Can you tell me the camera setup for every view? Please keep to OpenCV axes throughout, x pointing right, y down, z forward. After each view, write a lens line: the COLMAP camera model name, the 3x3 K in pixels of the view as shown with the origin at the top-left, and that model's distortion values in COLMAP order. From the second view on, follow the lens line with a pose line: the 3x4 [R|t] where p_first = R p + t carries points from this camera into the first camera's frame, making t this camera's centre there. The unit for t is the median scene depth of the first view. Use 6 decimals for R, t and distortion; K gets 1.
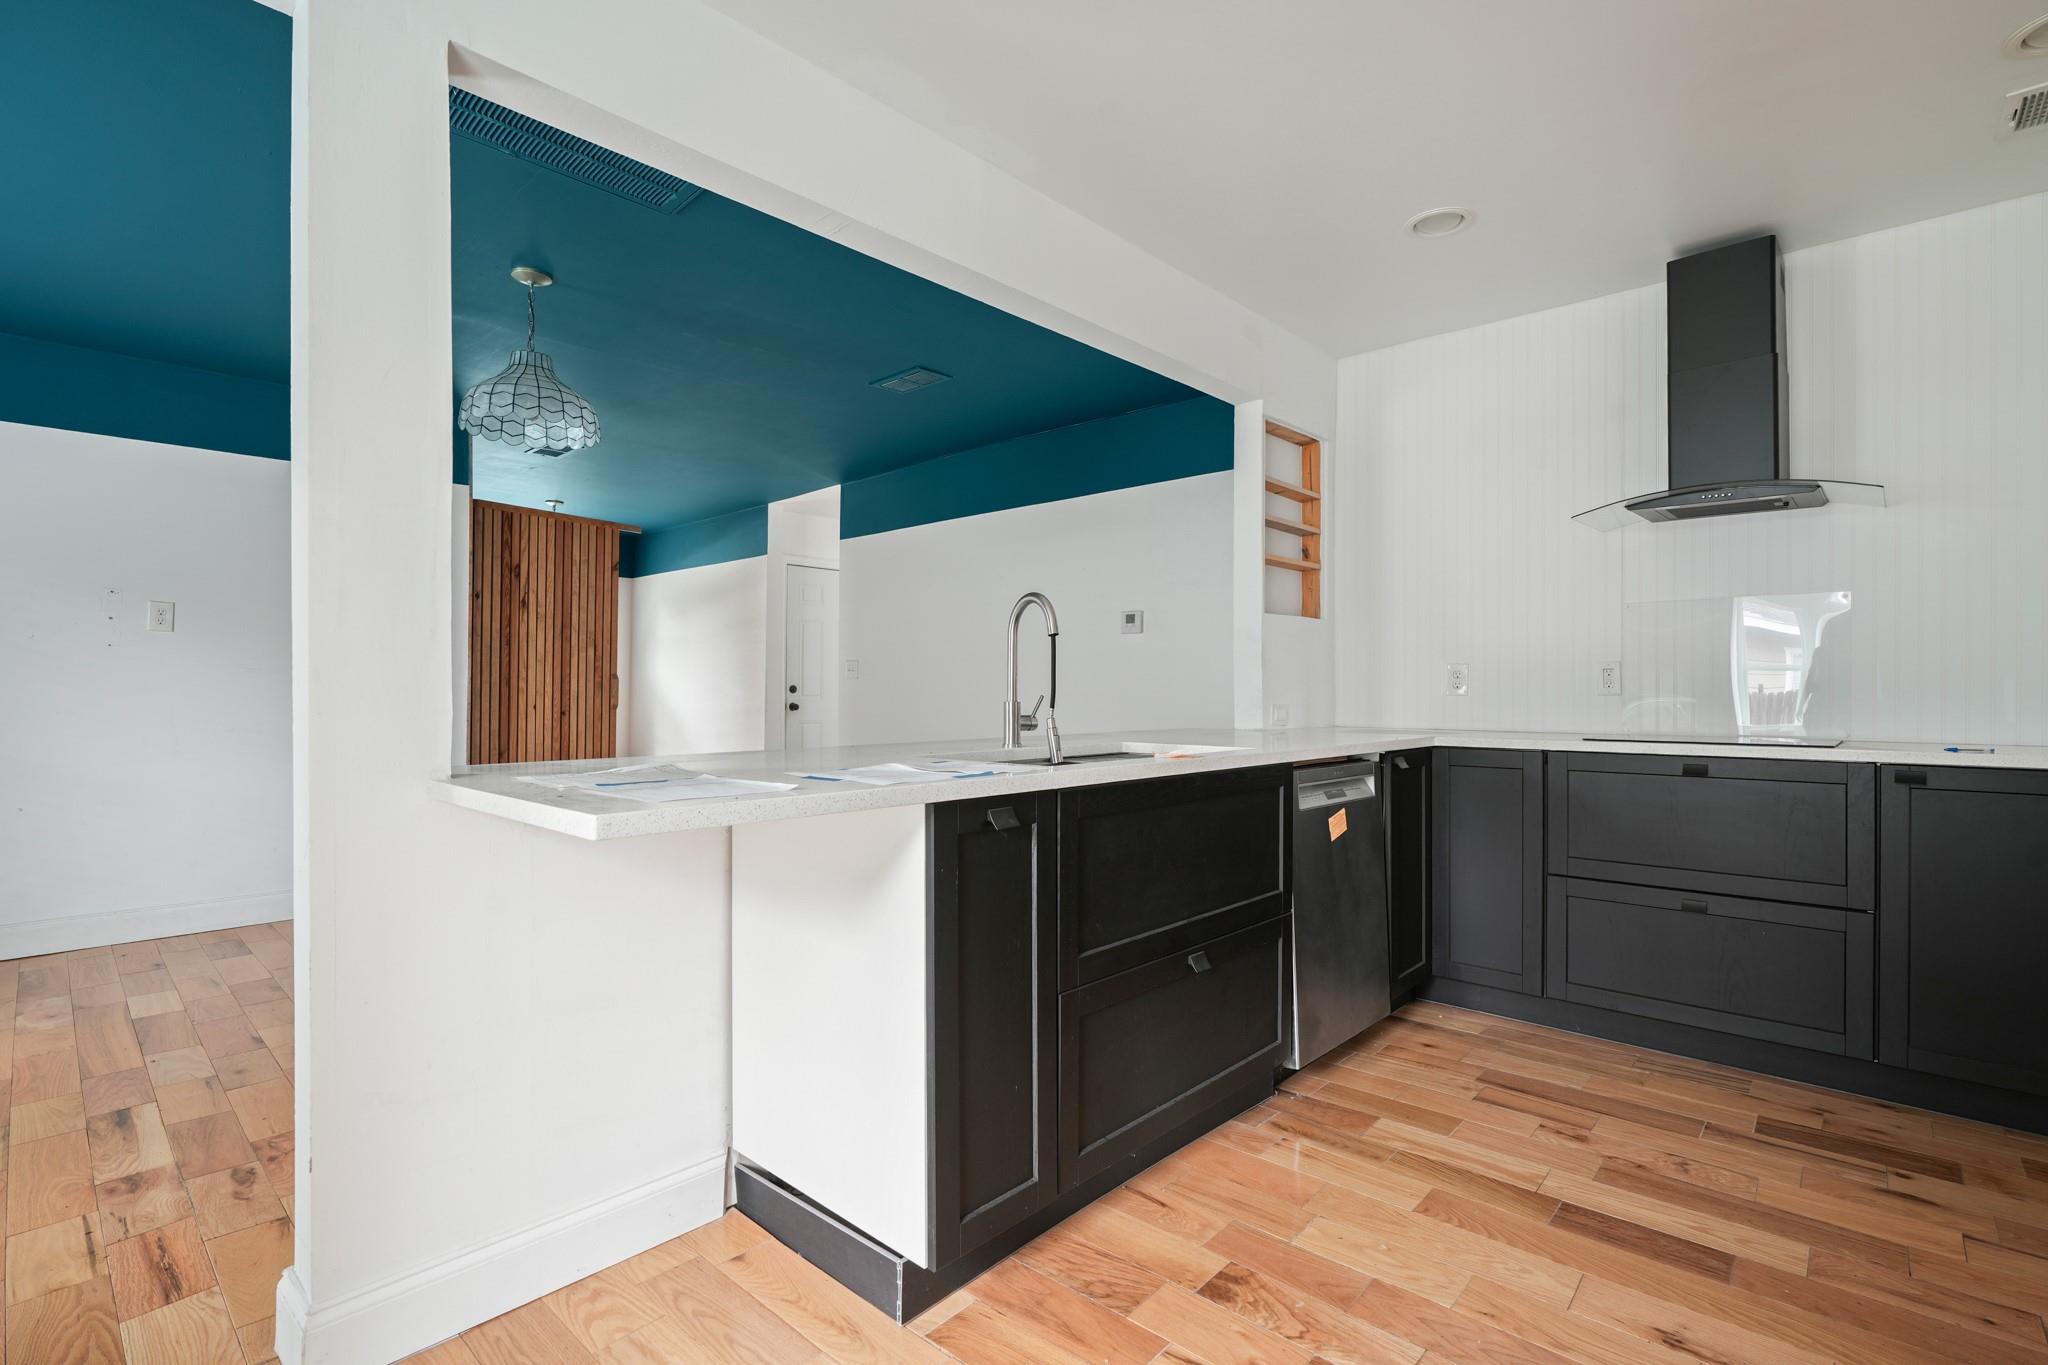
lens RADIAL K [[945.4, 0, 1041.4], [0, 945.4, 696.5], [0, 0, 1]] dist [-0.007979, 0.002508]
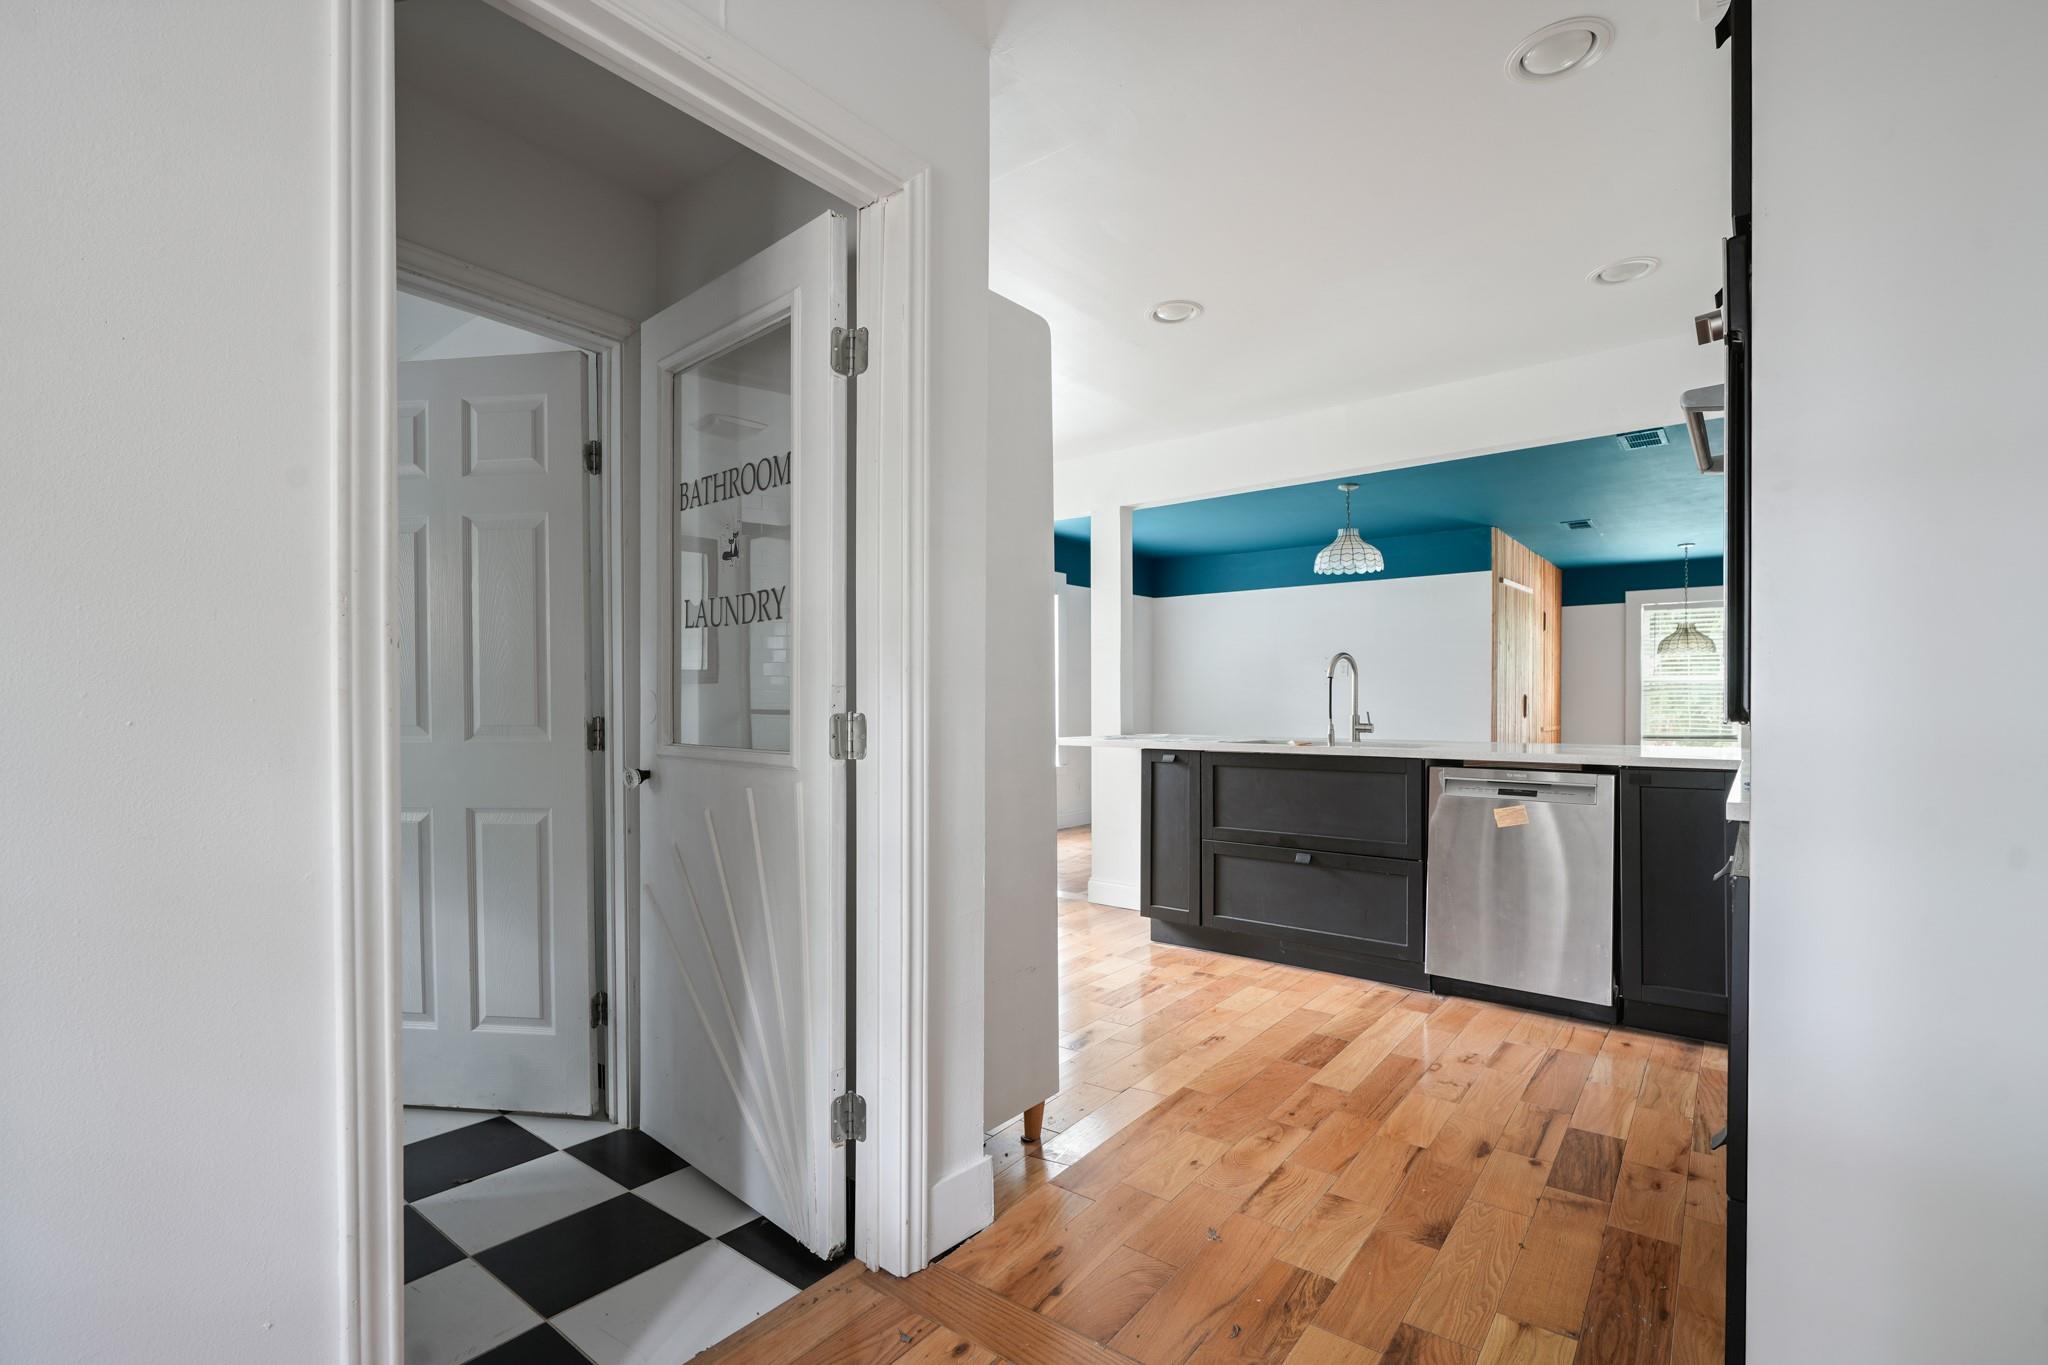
lens RADIAL K [[945.4, 0, 1030.6], [0, 945.4, 702.6], [0, 0, 1]] dist [-0.007979, 0.002508]
pose [[0.071325, -0.000359, -0.997453, 1.445264], [-0.005654, 0.999984, -0.000765, -0.011447], [0.997437, 0.005694, 0.071322, 0.253417]]
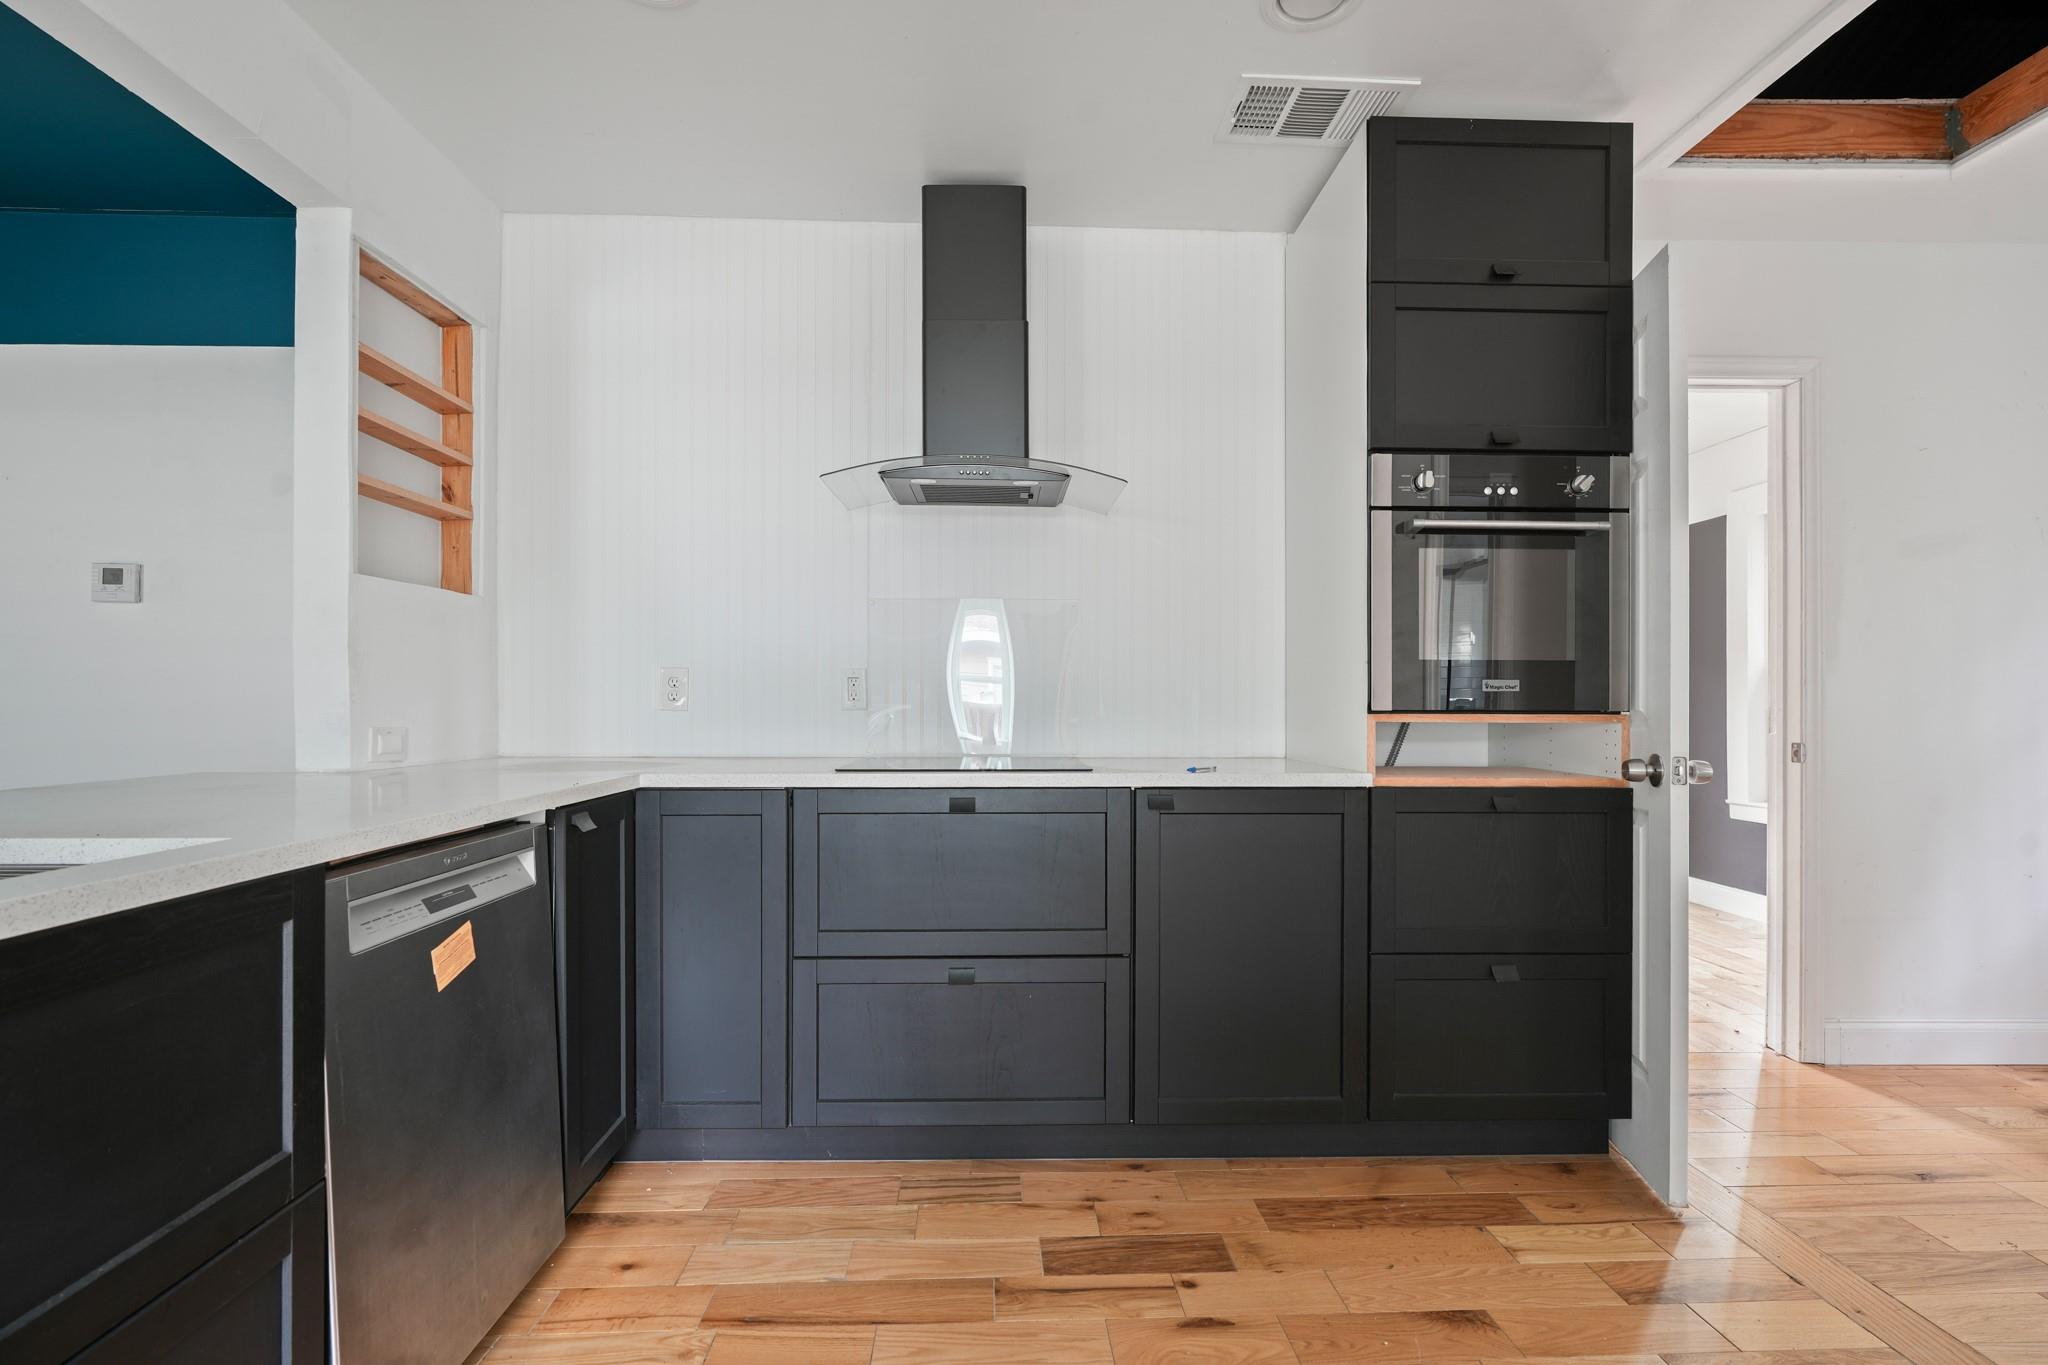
lens RADIAL K [[945.4, 0, 1019.0], [0, 945.4, 692.4], [0, 0, 1]] dist [-0.007979, 0.002508]
pose [[0.725163, 0.005652, 0.688554, 0.165747], [0.002768, 0.999934, -0.011123, -0.007925], [-0.688572, 0.009972, 0.725099, 0.361956]]
